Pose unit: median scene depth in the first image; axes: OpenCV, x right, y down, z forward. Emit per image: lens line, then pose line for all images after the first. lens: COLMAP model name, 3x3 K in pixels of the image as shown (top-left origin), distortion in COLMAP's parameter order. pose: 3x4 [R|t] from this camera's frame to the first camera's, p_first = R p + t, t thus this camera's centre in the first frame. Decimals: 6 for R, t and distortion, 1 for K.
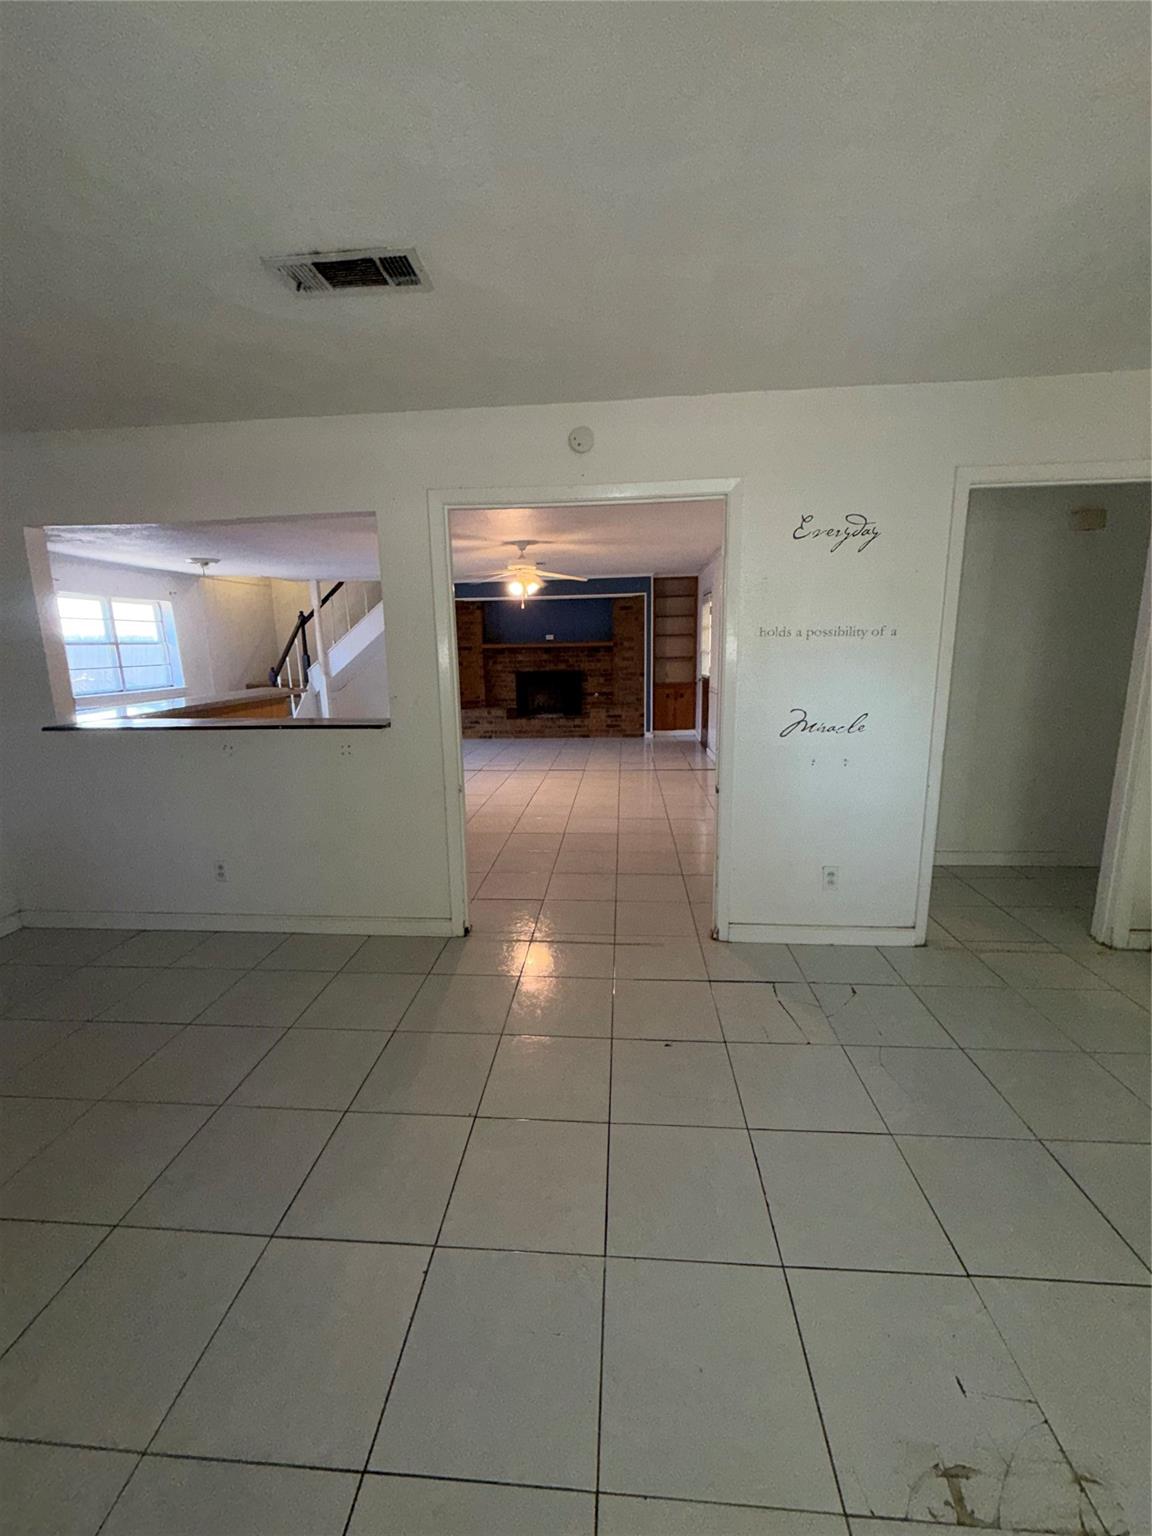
lens RADIAL K [[610.7, 0, 578.1], [0, 610.7, 762.6], [0, 0, 1]] dist [0.000309, -0.000033]
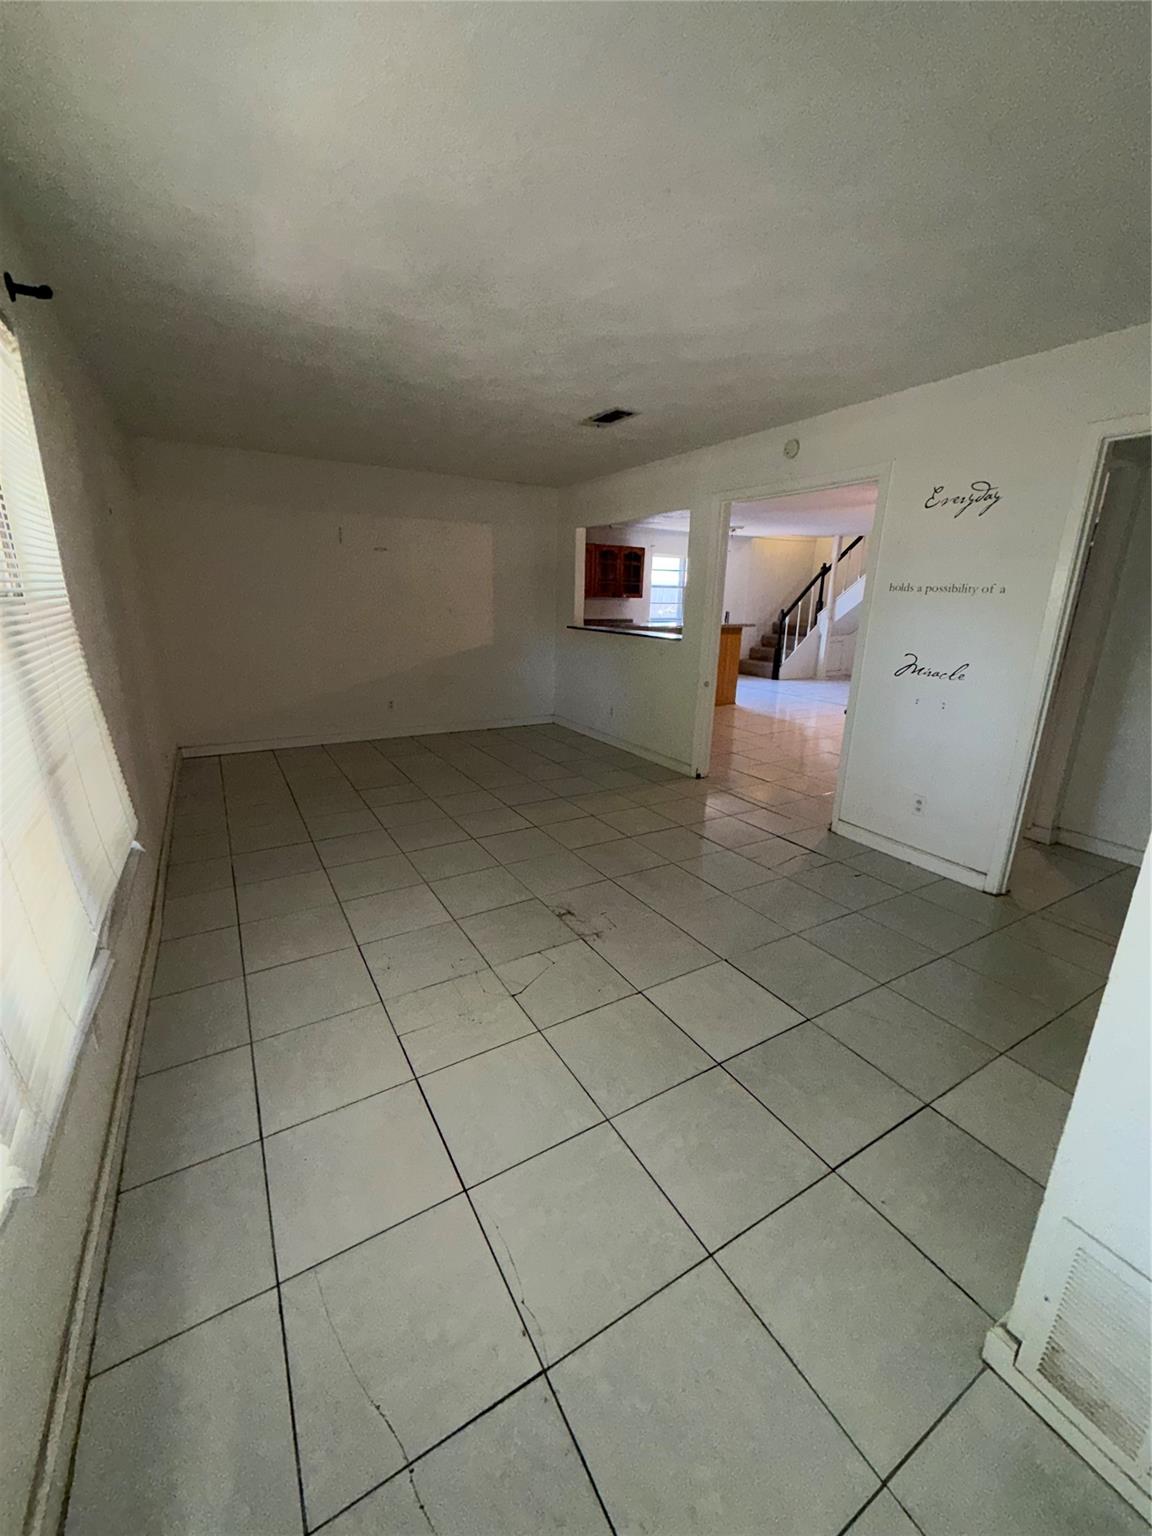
lens RADIAL K [[610.7, 0, 578.1], [0, 610.7, 762.6], [0, 0, 1]] dist [0.000309, -0.000033]
pose [[0.572050, 0.245950, -0.782475, 0.918459], [-0.182600, 0.968230, 0.170843, 0.030602], [0.799635, 0.045149, 0.598787, -0.207756]]
